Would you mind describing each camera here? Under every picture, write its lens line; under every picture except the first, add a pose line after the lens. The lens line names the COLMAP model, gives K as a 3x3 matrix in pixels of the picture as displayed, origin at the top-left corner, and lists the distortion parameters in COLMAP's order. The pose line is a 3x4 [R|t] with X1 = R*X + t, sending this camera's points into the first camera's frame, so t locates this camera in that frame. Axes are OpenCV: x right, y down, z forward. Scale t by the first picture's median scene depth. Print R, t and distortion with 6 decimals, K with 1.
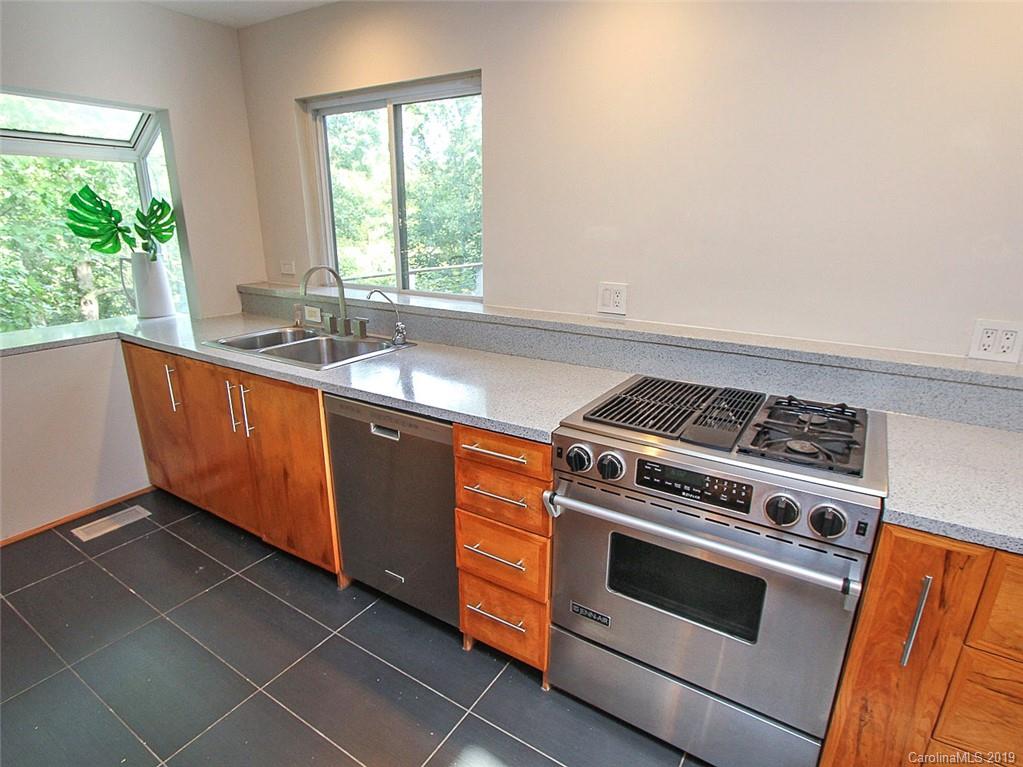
lens RADIAL K [[538.5, 0, 523.7], [0, 538.5, 384.8], [0, 0, 1]] dist [-0.021129, 0.001302]
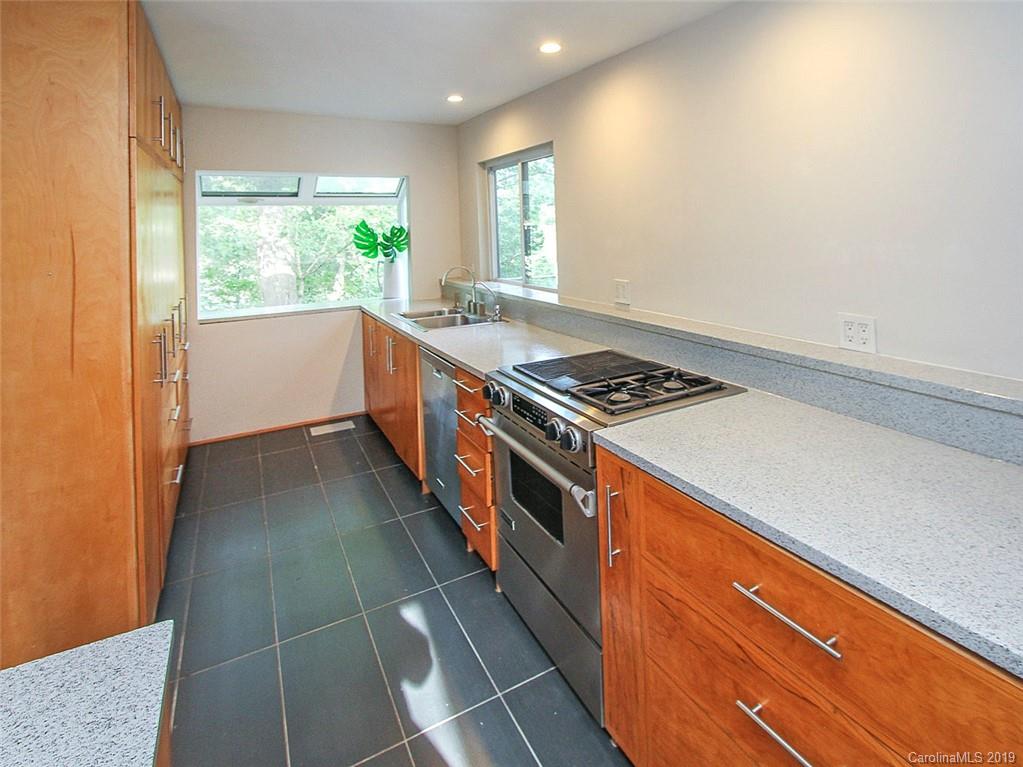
lens RADIAL K [[512.1, 0, 542.9], [0, 512.1, 223.6], [0, 0, 1]] dist [-0.003190, 0.000492]
pose [[0.887774, -0.036730, -0.458812, 0.469403], [-0.101426, 0.956697, -0.272842, 0.032434], [0.448965, 0.288758, 0.845606, -0.153711]]
